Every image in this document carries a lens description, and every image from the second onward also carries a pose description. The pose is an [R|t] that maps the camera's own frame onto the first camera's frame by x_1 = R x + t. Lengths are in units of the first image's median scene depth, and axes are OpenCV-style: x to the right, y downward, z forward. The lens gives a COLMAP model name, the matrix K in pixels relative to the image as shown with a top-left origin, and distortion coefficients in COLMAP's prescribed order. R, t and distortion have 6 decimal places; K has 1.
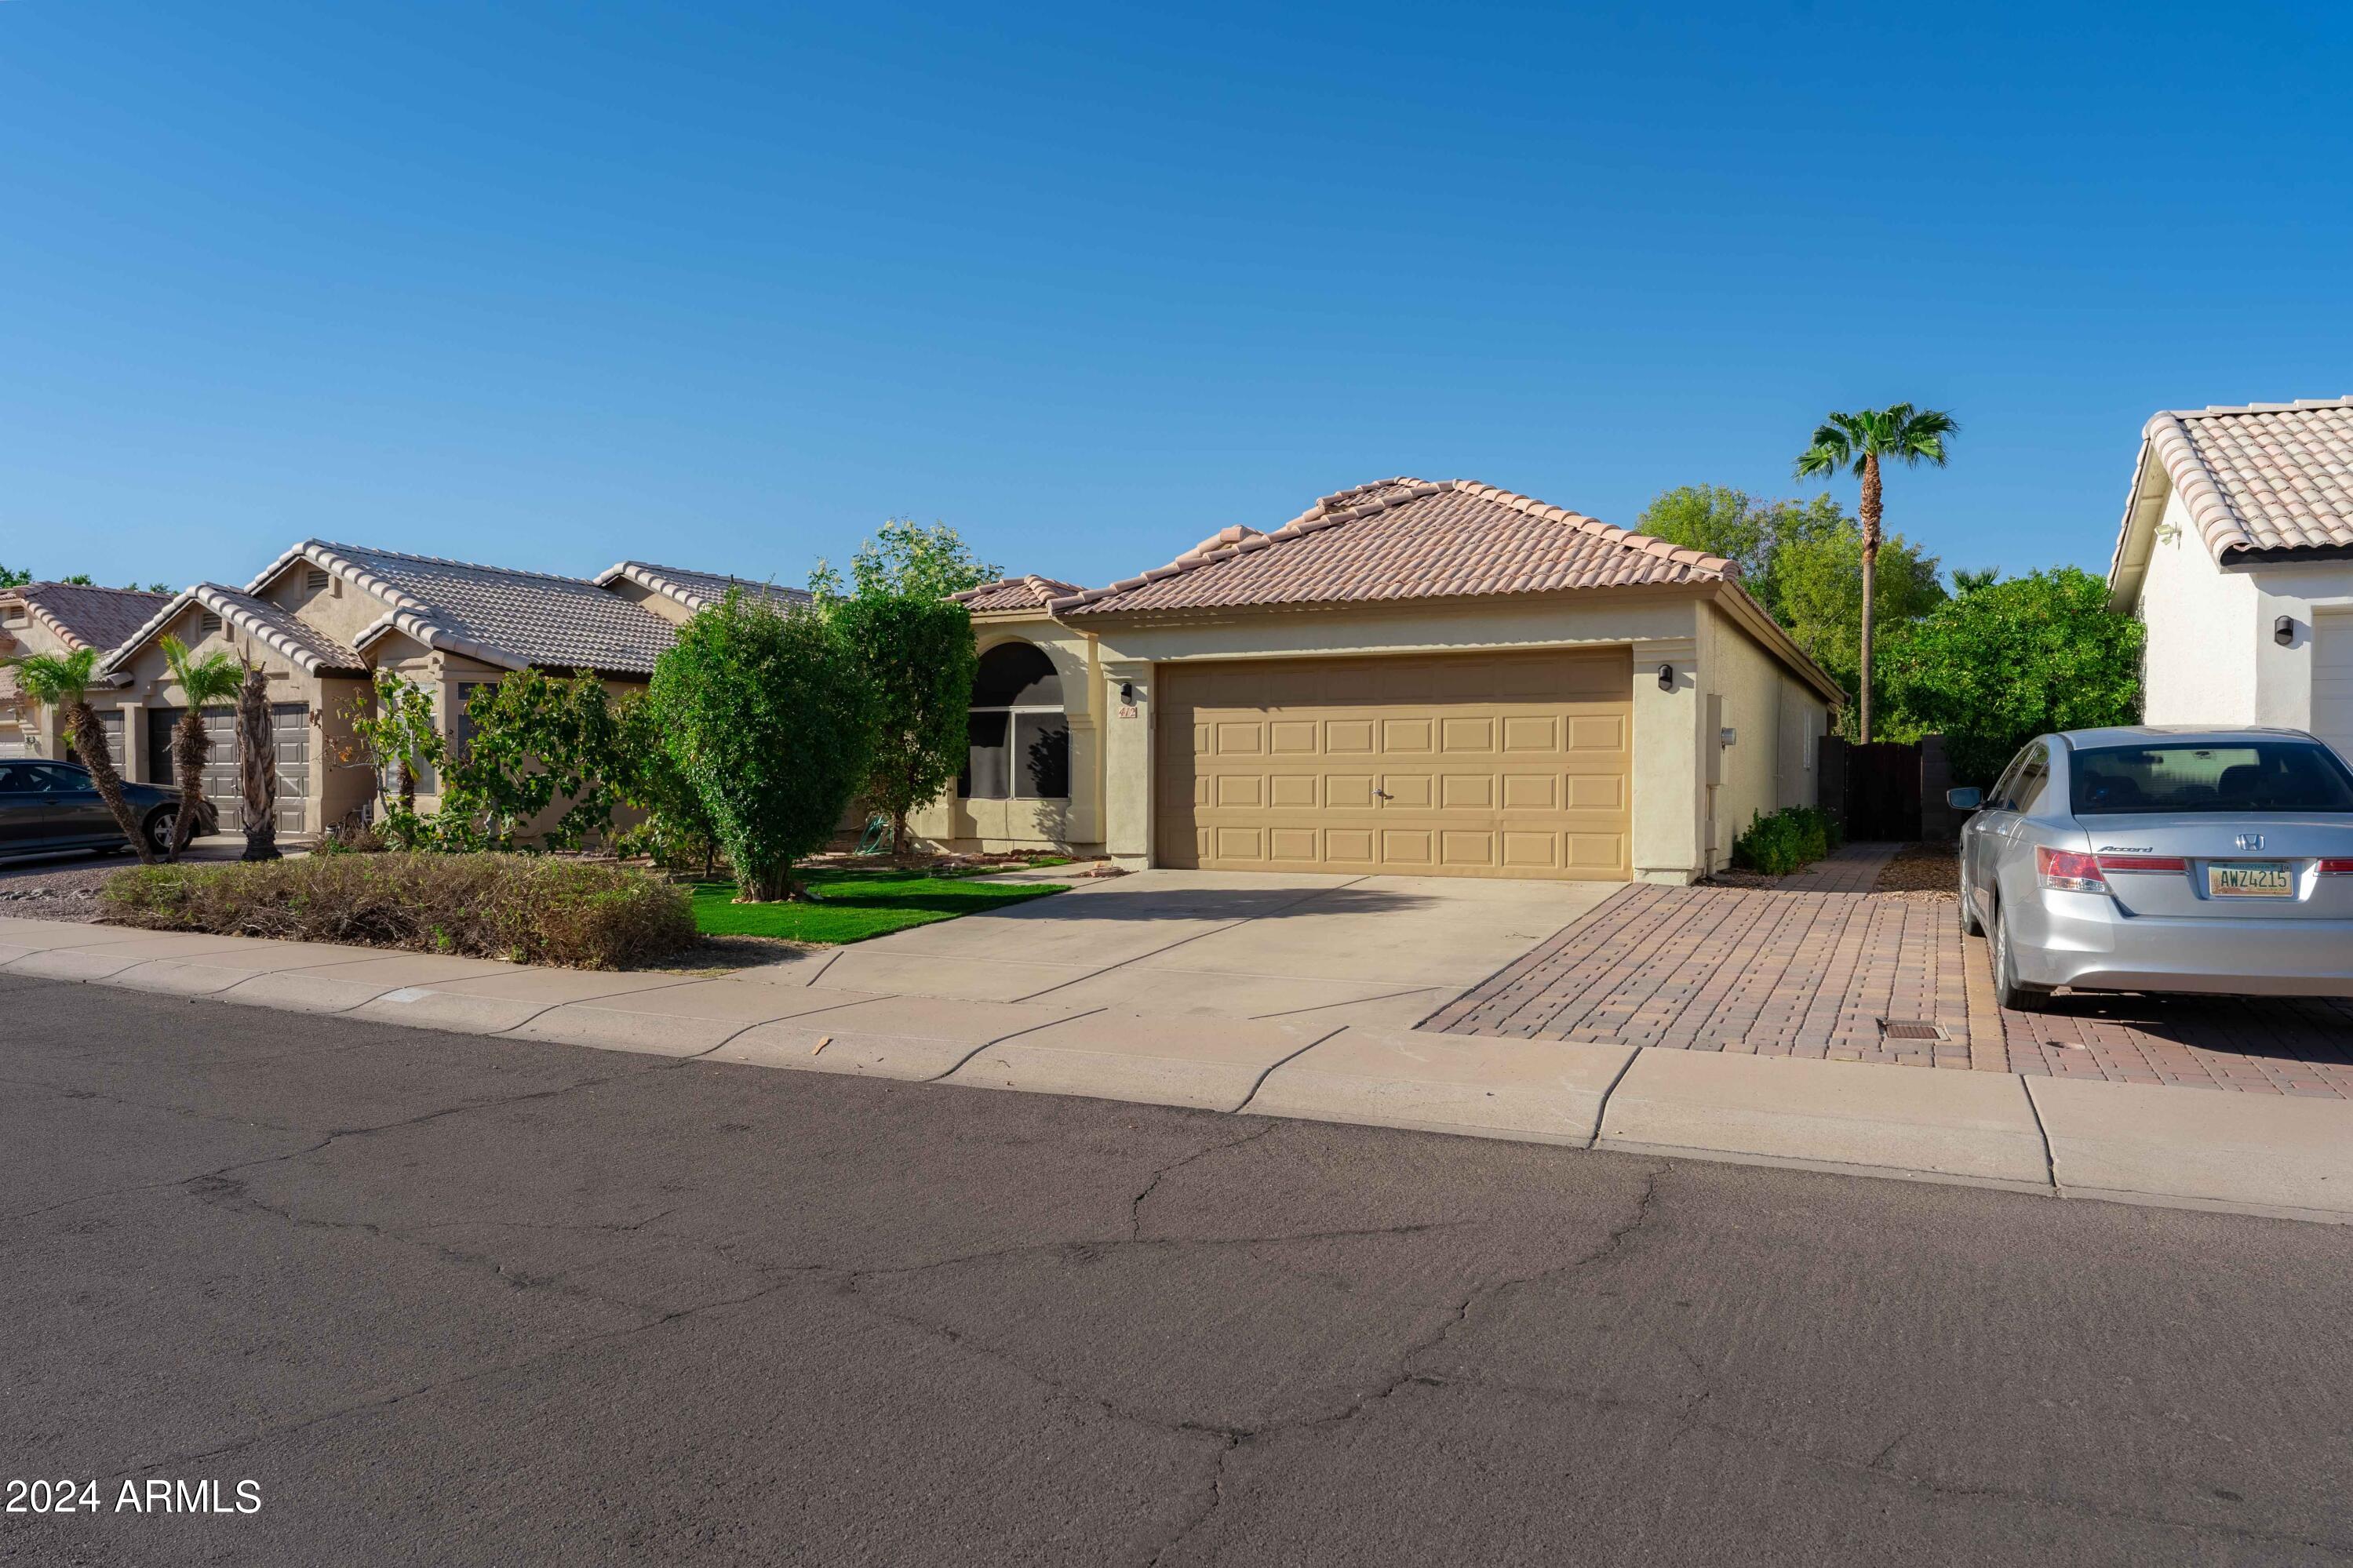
lens RADIAL K [[1543.1, 0, 1176.5], [0, 1543.1, 784.0], [0, 0, 1]] dist [0.002858, 0.000670]
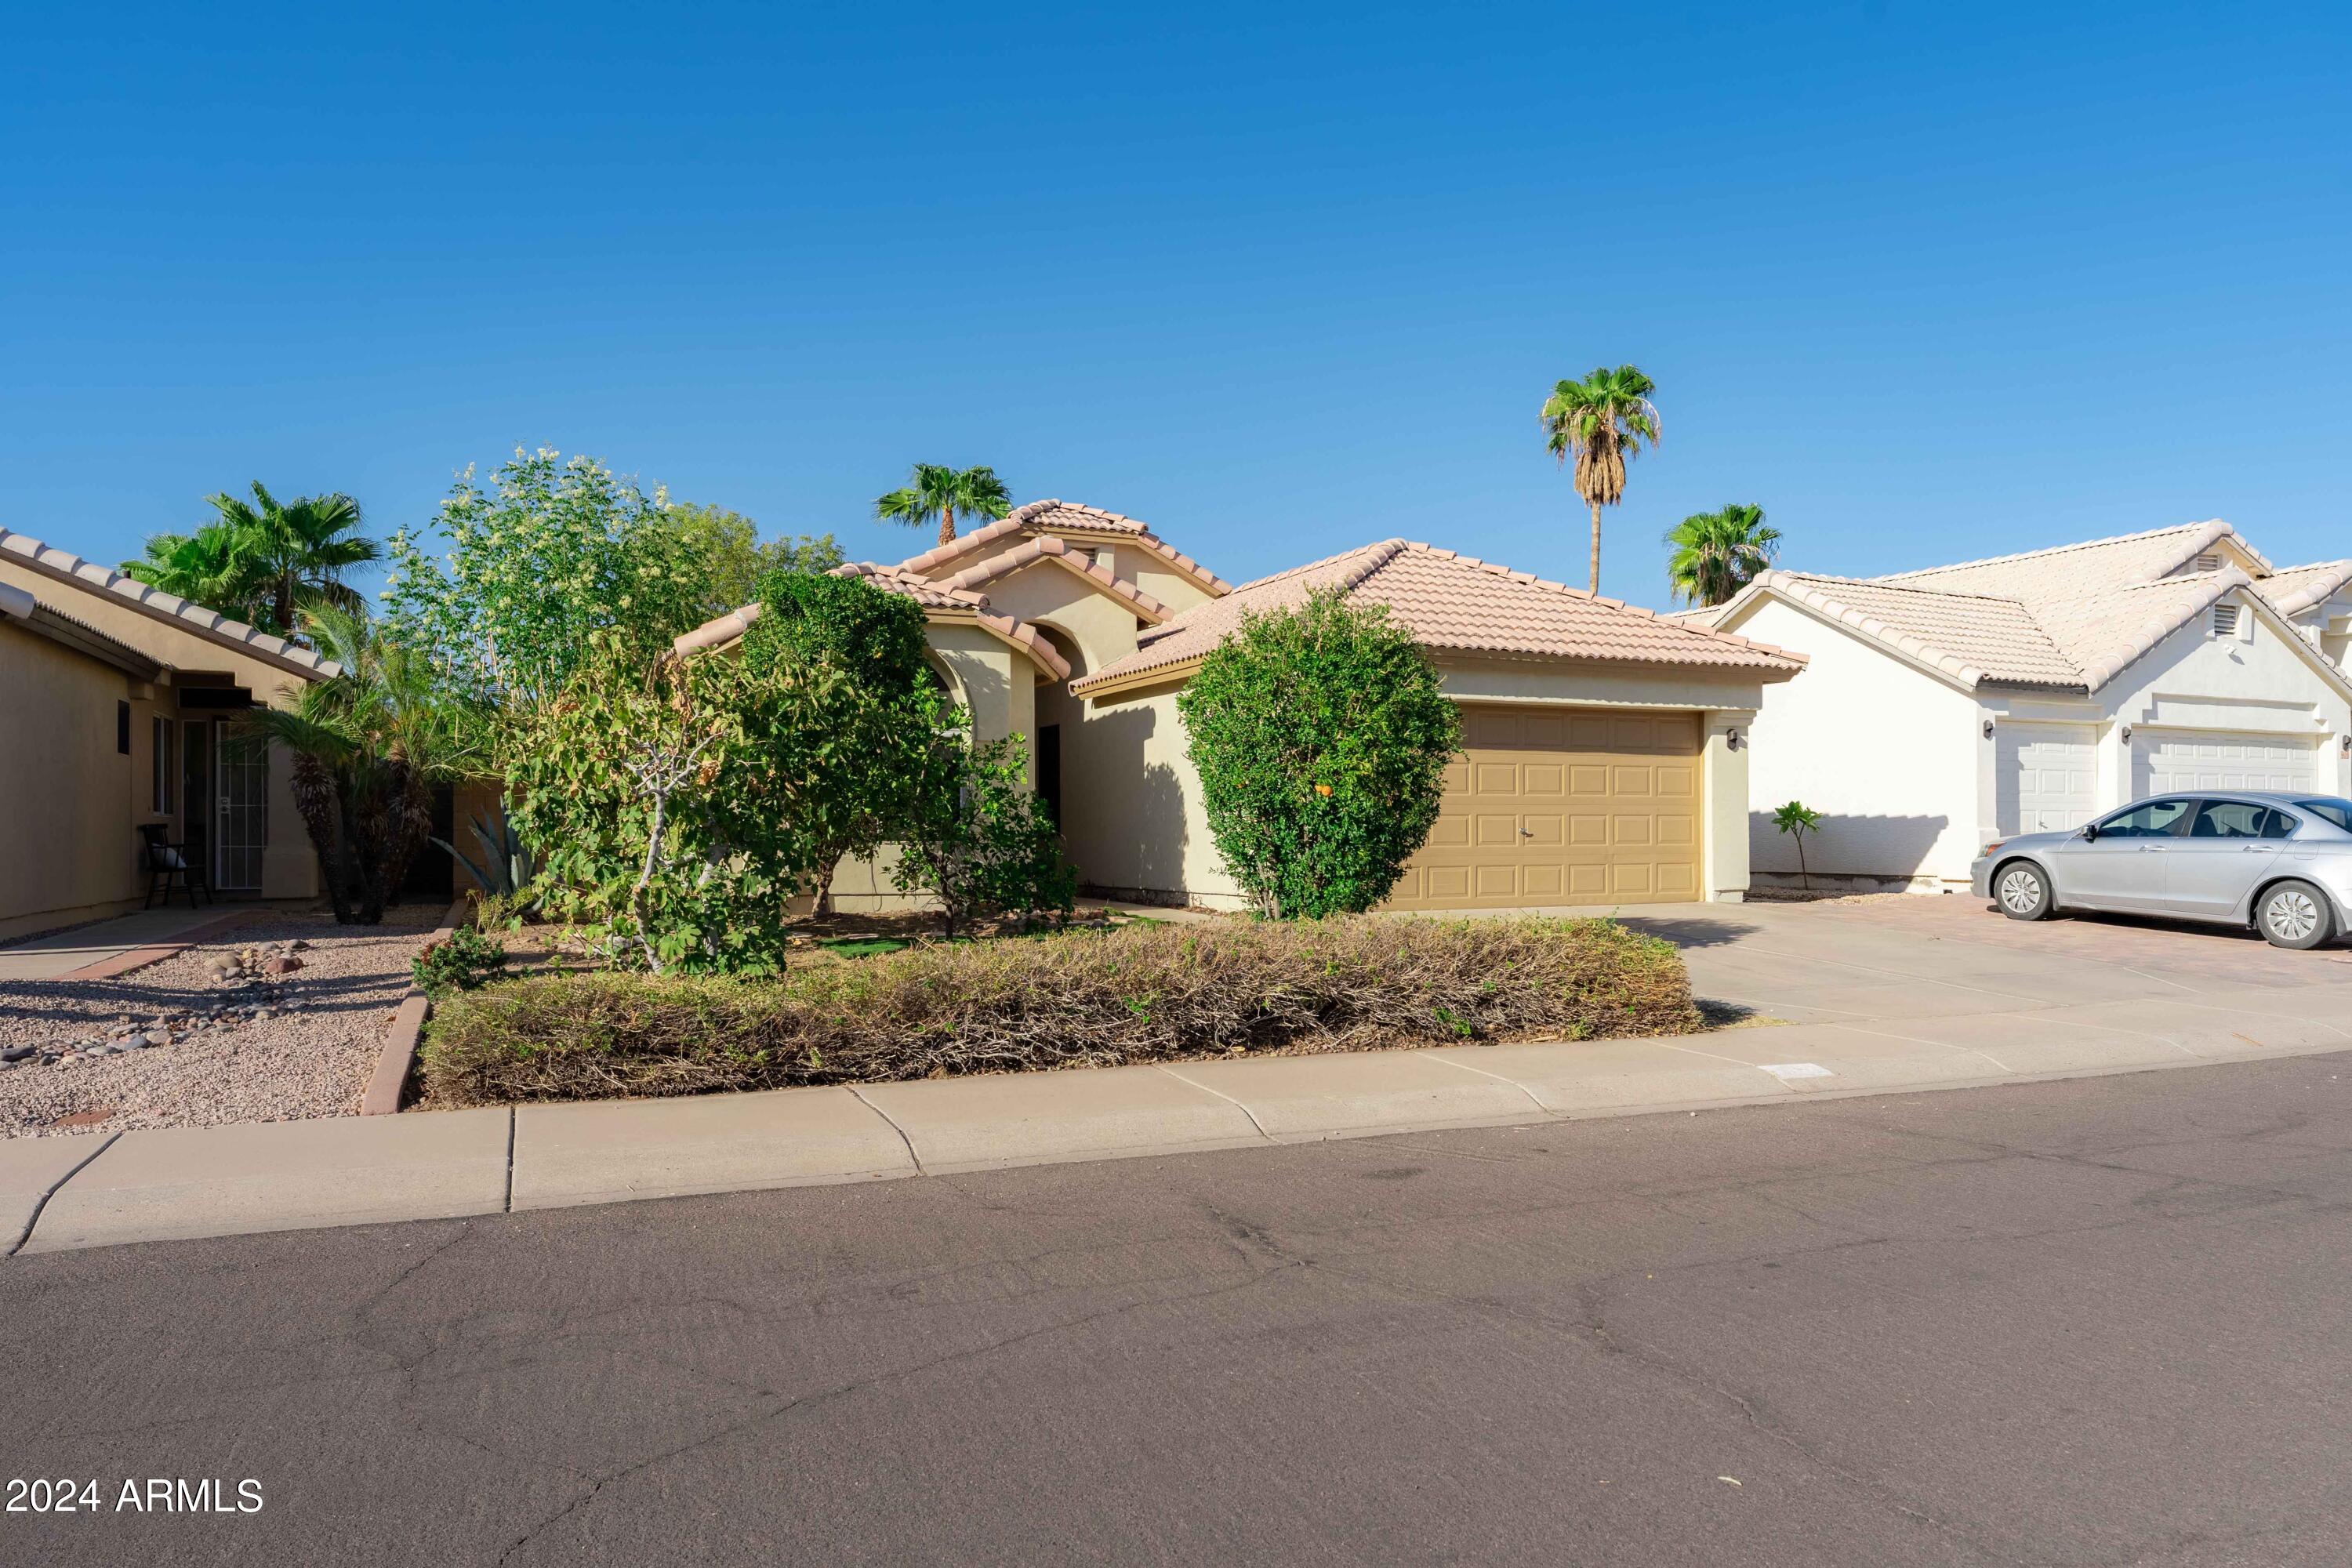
lens RADIAL K [[1578.7, 0, 1176.0], [0, 1578.7, 784.0], [0, 0, 1]] dist [-0.006526, -0.001867]
pose [[0.648328, 0.017610, 0.761158, -0.764727], [-0.004499, 0.999804, -0.019299, -0.004264], [-0.761348, 0.009088, 0.648279, 0.403199]]
